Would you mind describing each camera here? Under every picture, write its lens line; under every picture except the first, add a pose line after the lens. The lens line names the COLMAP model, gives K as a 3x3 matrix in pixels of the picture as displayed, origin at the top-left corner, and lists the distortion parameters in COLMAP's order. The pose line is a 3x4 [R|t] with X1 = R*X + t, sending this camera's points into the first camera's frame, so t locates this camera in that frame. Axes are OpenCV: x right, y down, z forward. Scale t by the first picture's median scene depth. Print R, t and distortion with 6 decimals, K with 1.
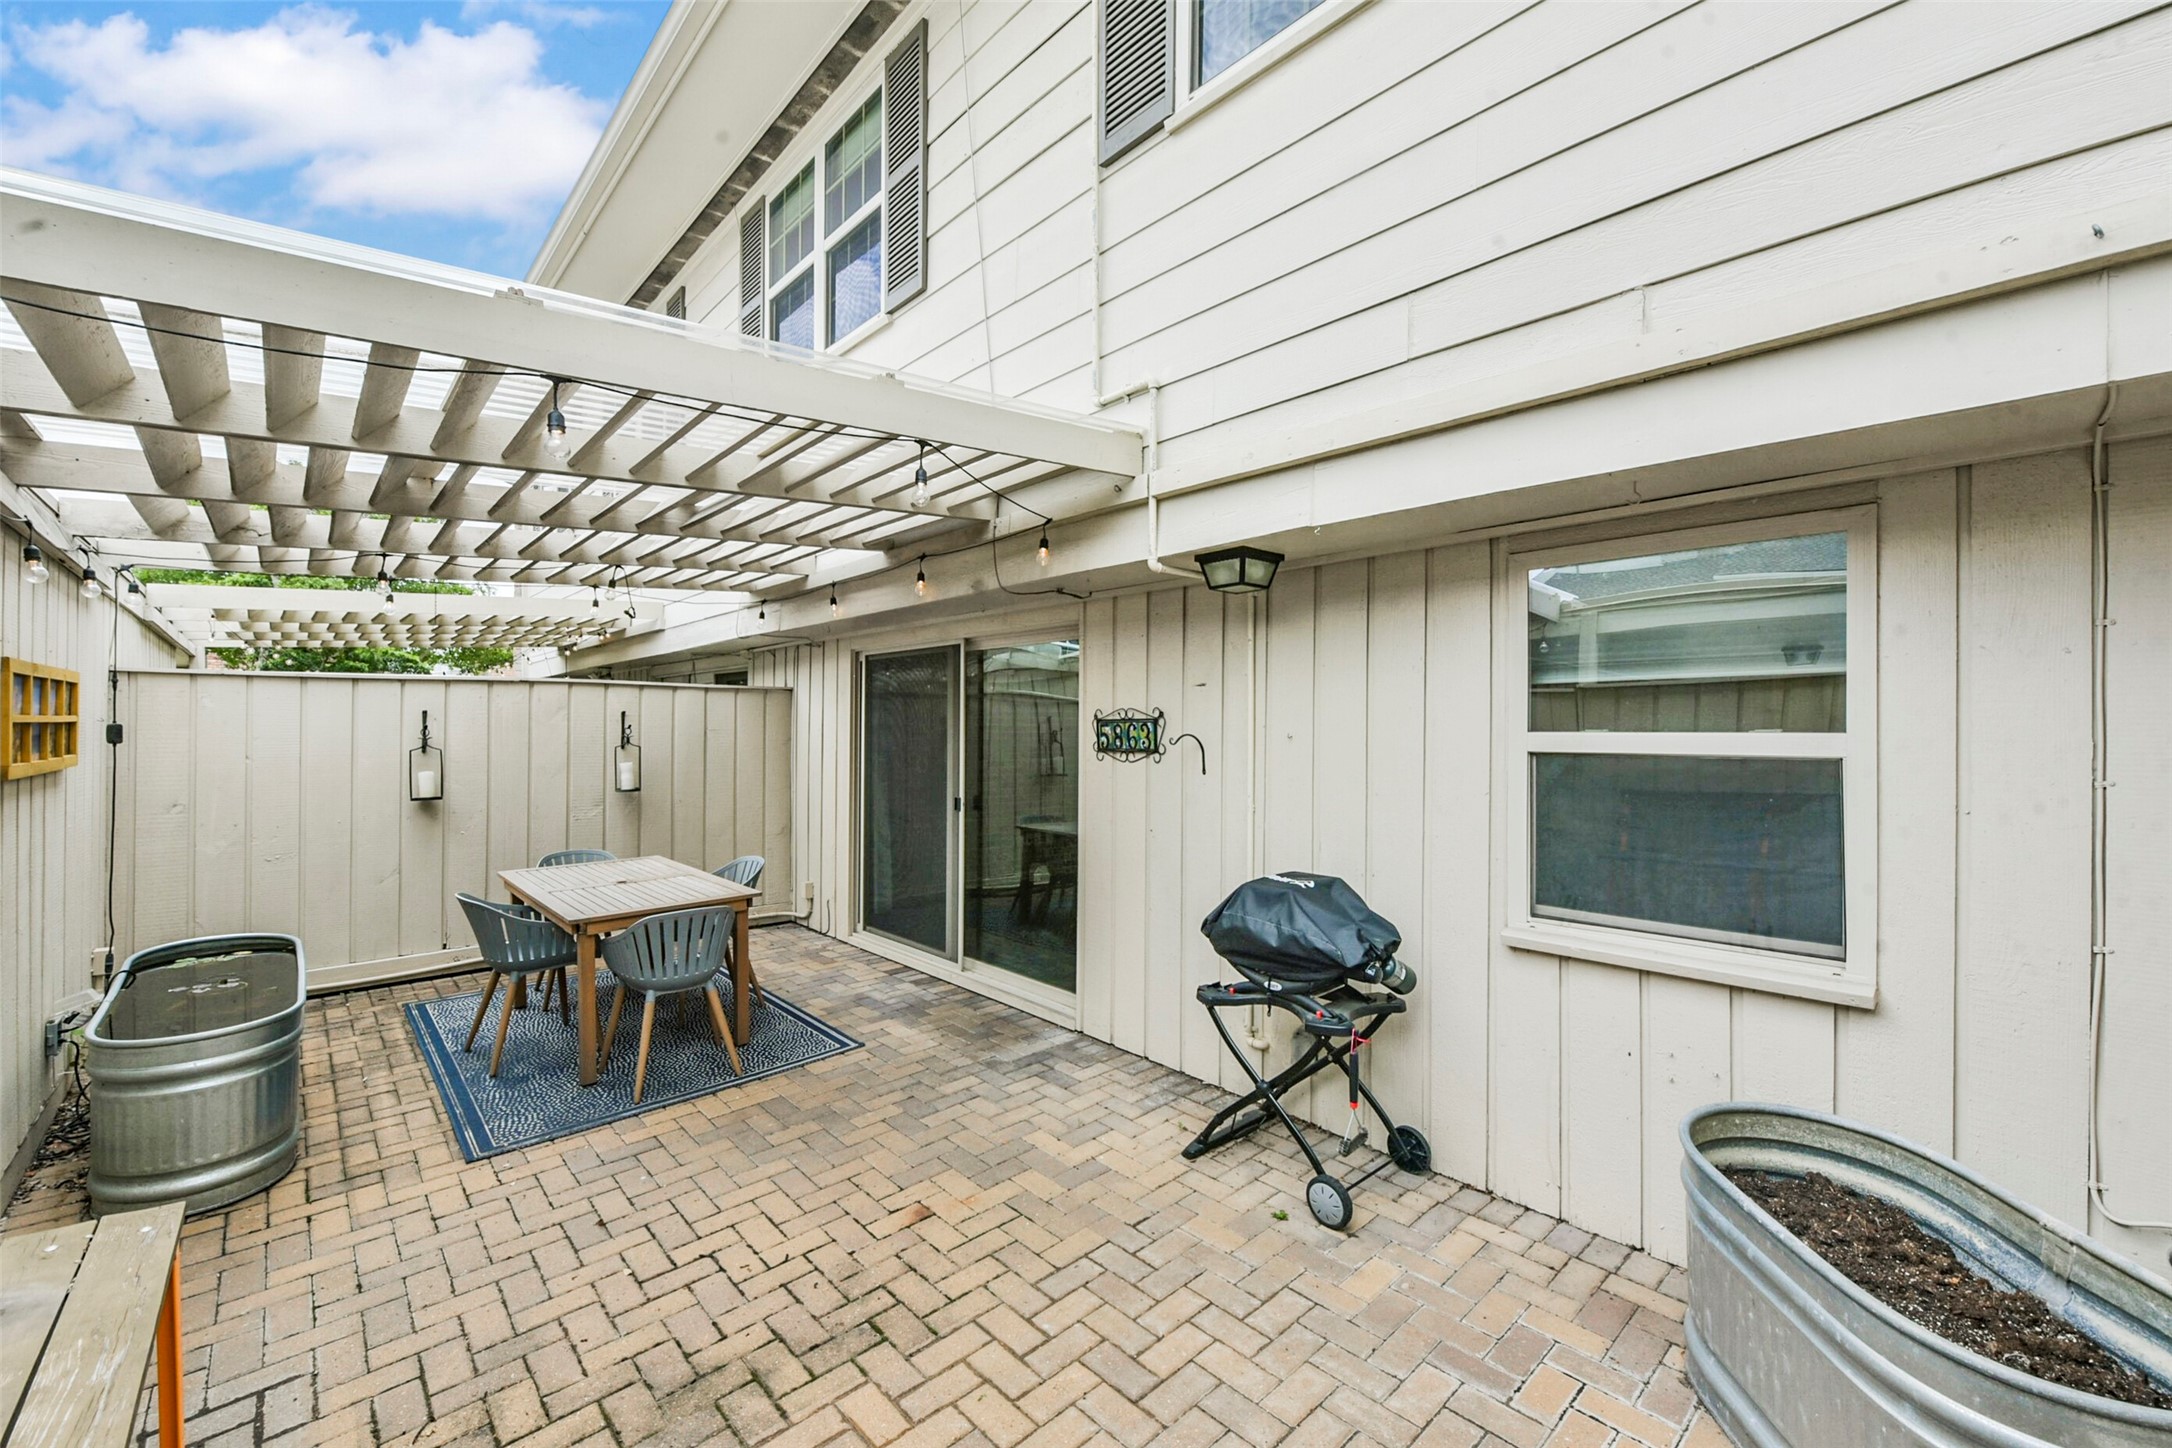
lens RADIAL K [[891.7, 0, 1085.3], [0, 891.7, 729.9], [0, 0, 1]] dist [-0.001649, -0.000085]
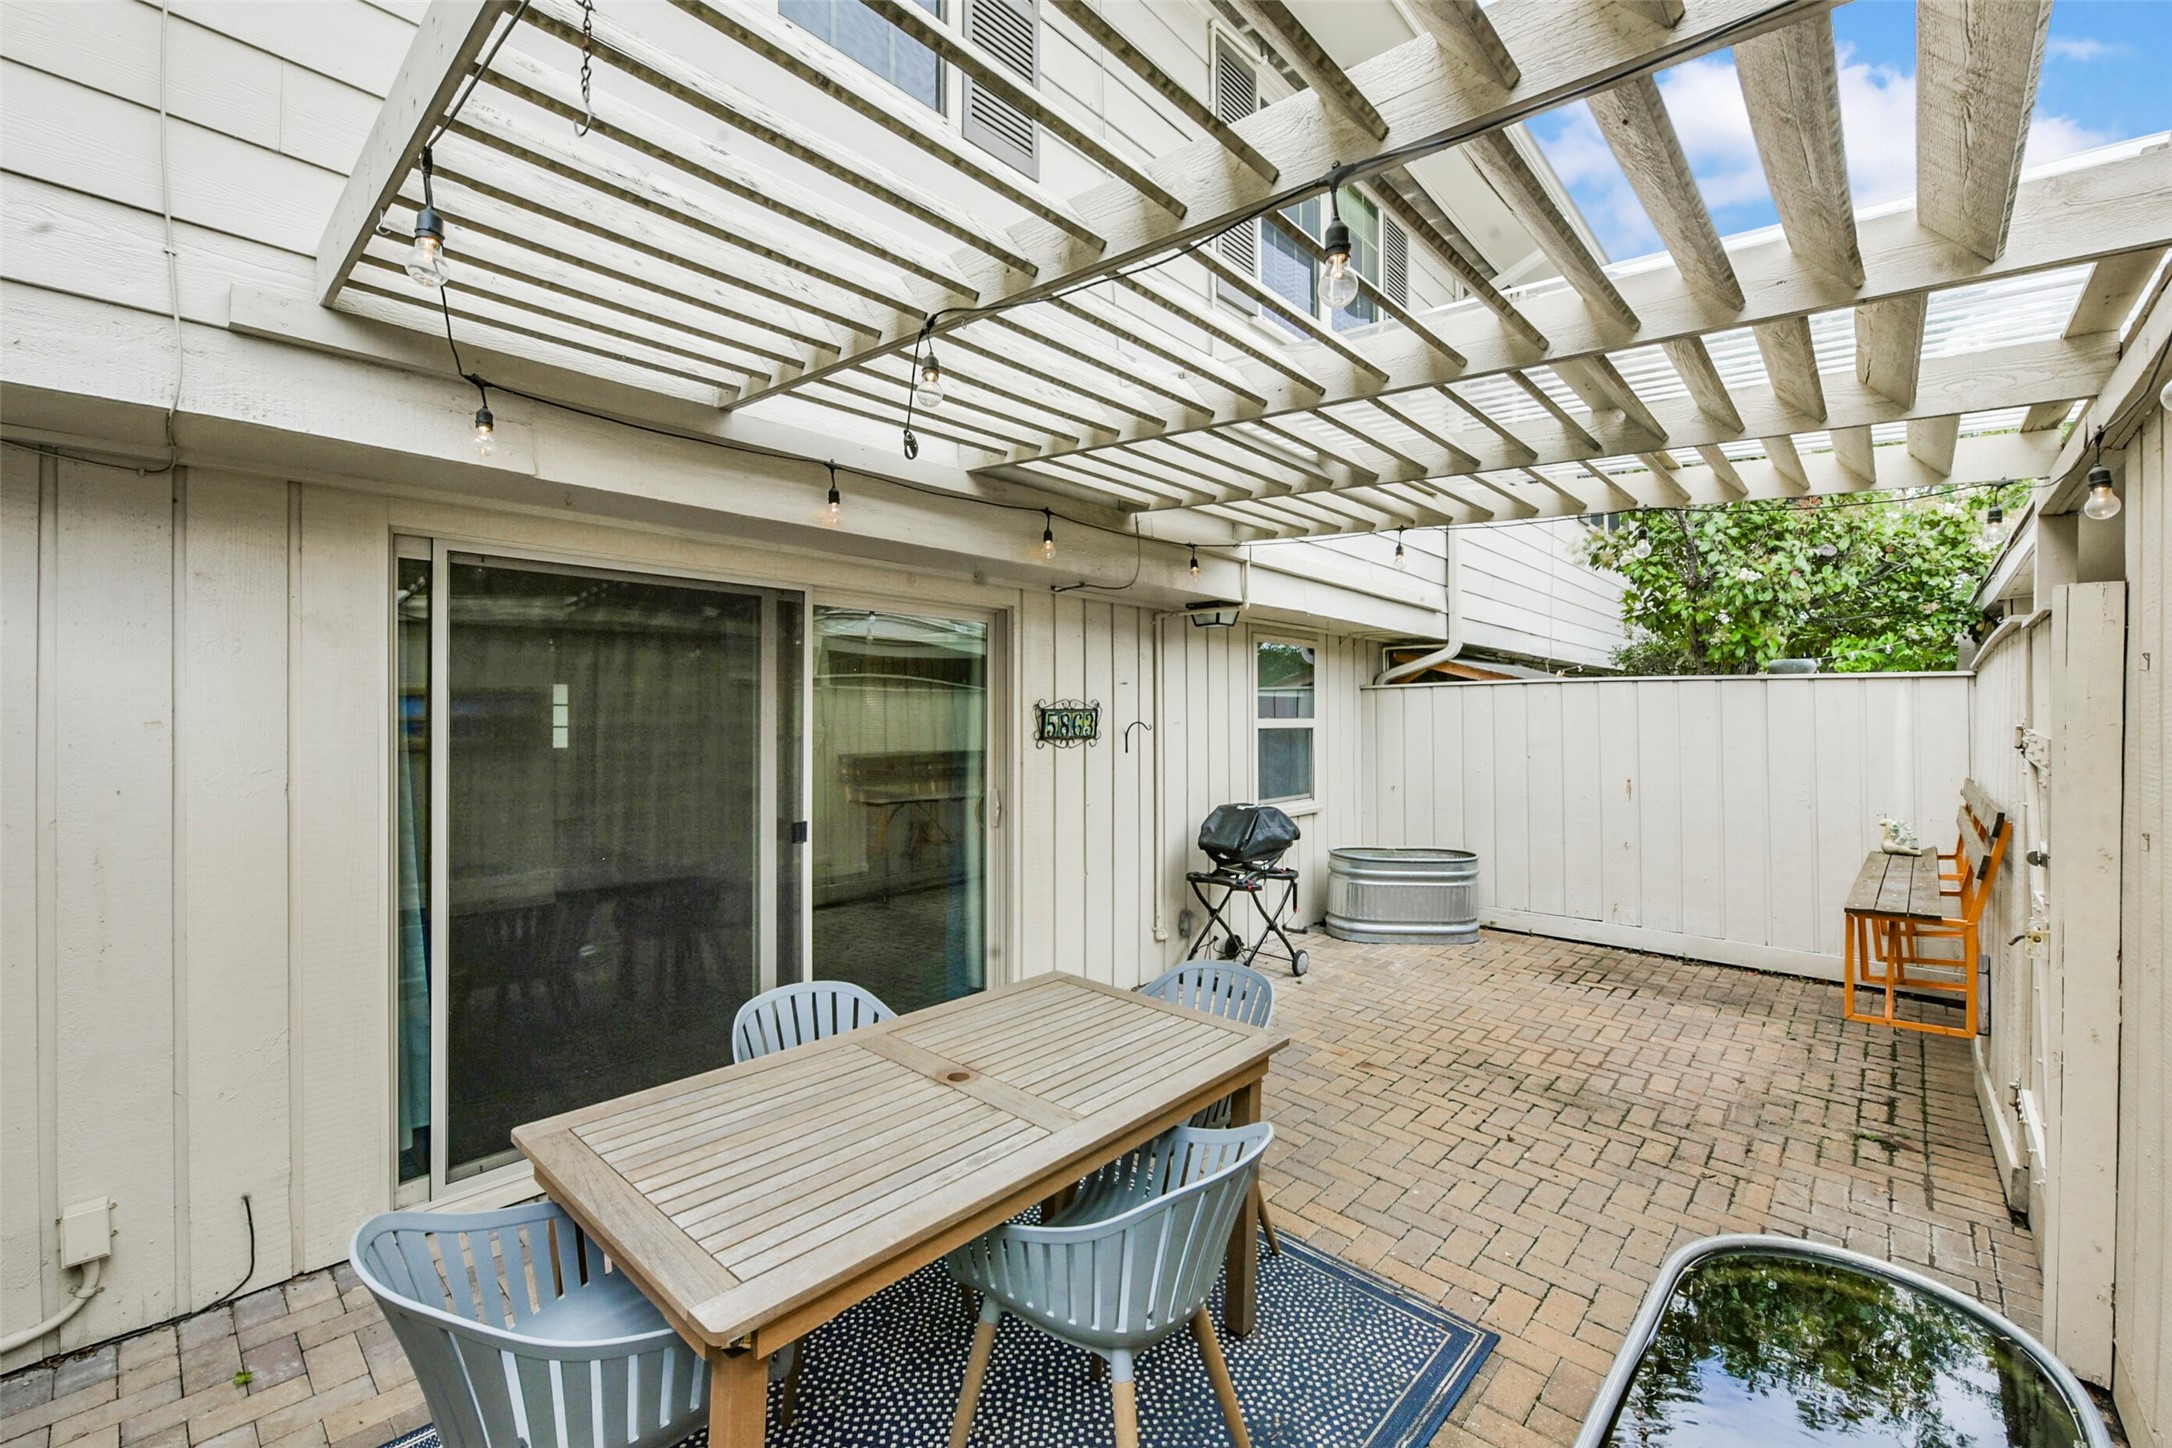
lens RADIAL K [[885.6, 0, 1093.8], [0, 885.6, 723.8], [0, 0, 1]] dist [-0.021487, -0.000258]
pose [[-0.094327, -0.005972, 0.995523, -1.412078], [0.007226, 0.999952, 0.006683, -0.001743], [-0.995515, 0.007824, -0.094279, 1.449297]]
